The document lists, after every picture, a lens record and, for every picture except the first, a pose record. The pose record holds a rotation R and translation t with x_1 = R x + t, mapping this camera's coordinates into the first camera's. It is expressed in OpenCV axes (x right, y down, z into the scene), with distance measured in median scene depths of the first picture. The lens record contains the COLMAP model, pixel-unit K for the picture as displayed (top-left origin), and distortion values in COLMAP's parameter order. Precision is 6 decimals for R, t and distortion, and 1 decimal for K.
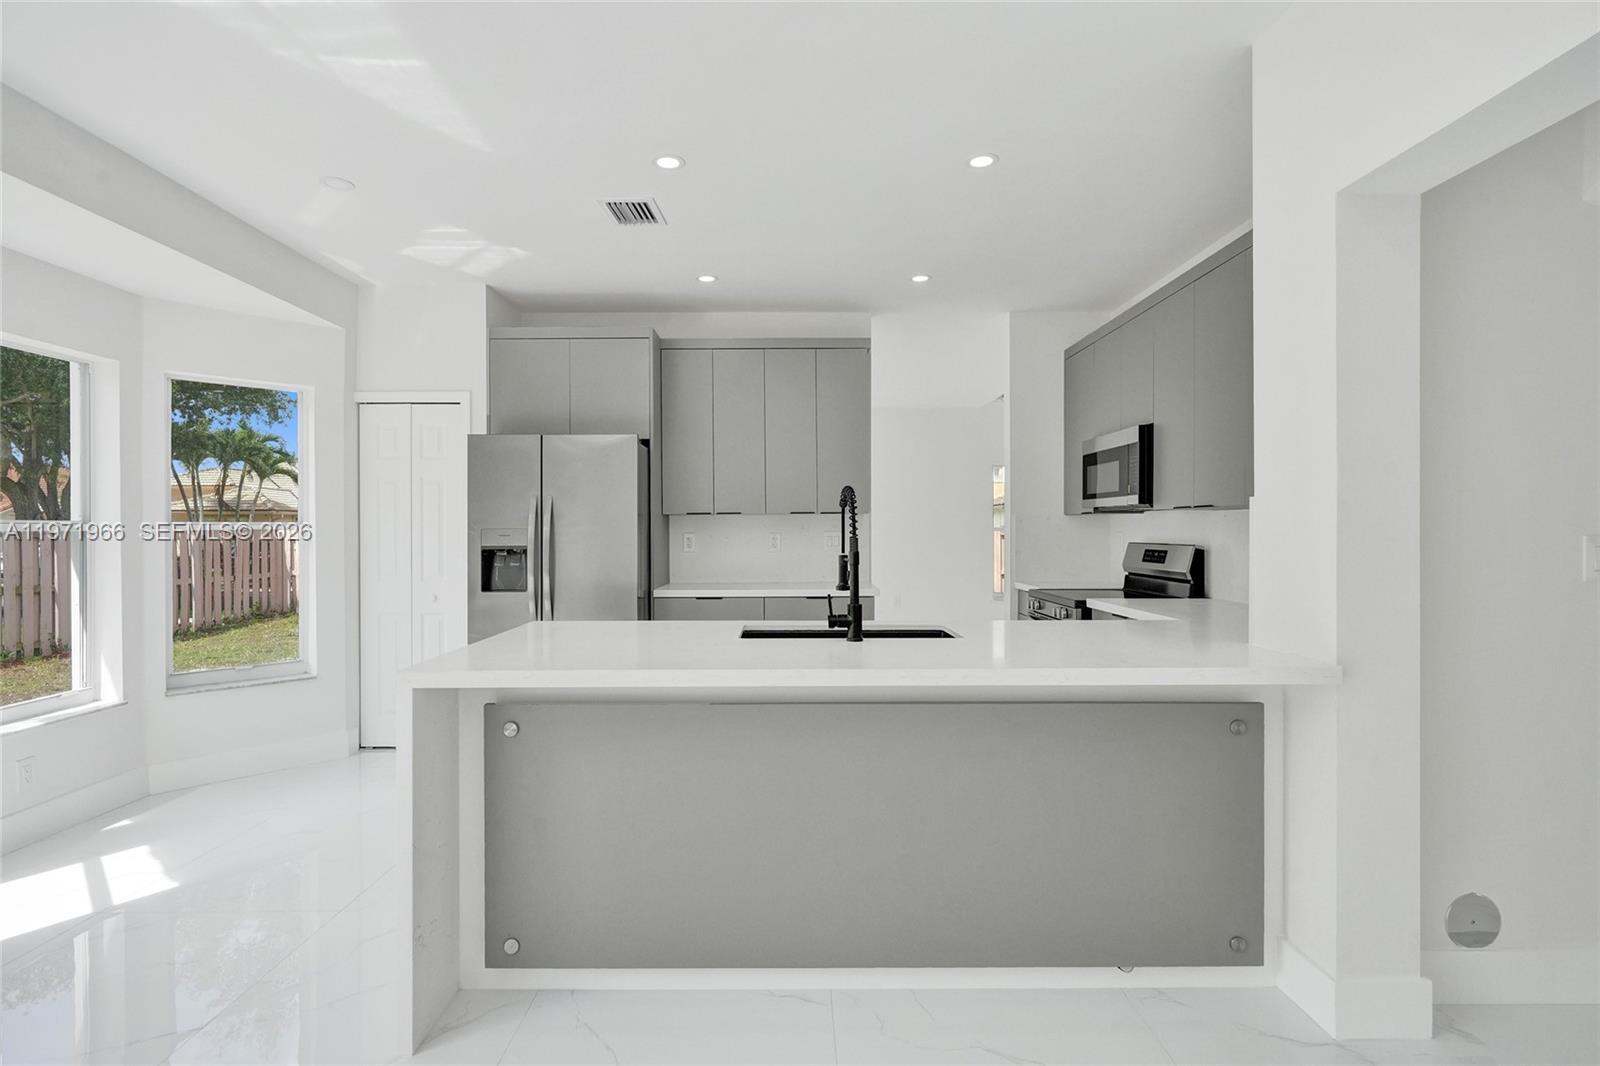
lens RADIAL K [[819.3, 0, 805.5], [0, 819.3, 530.6], [0, 0, 1]] dist [-0.004975, -0.000174]
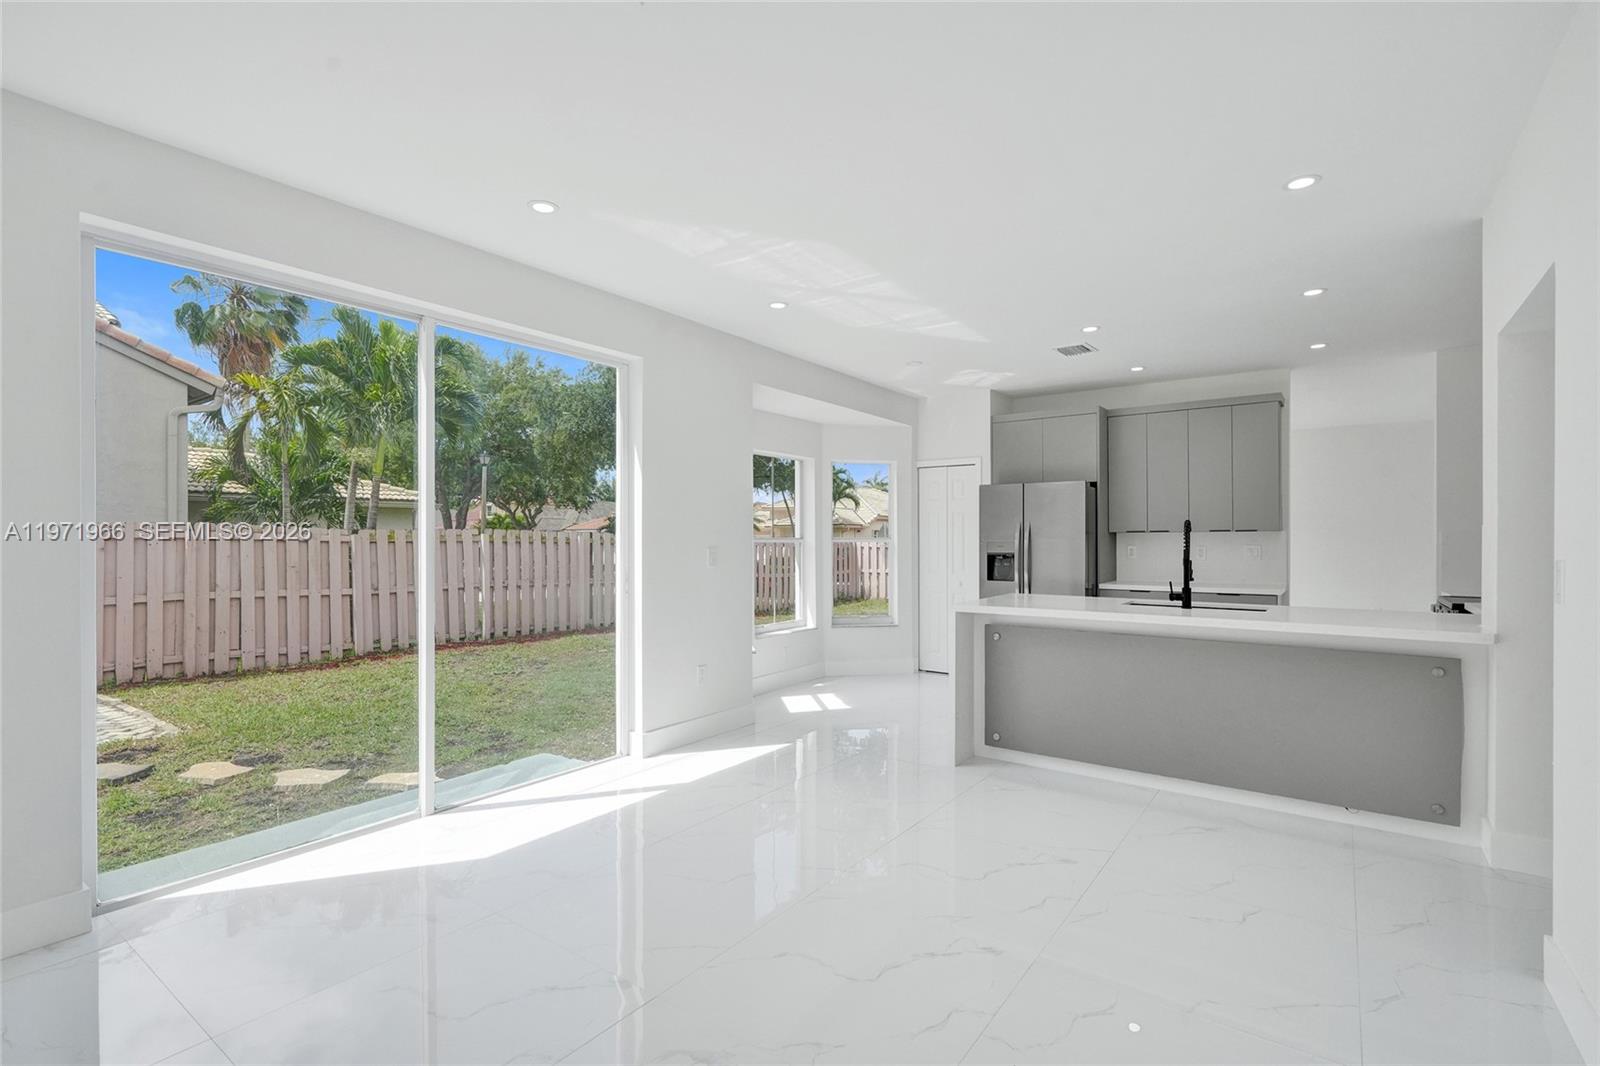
lens RADIAL K [[746.3, 0, 802.6], [0, 746.3, 540.3], [0, 0, 1]] dist [-0.000402, -0.000244]
pose [[0.810264, 0.002443, -0.586061, 0.179547], [-0.002701, 0.999996, 0.000434, -0.005482], [0.586059, 0.001231, 0.810267, -0.425578]]
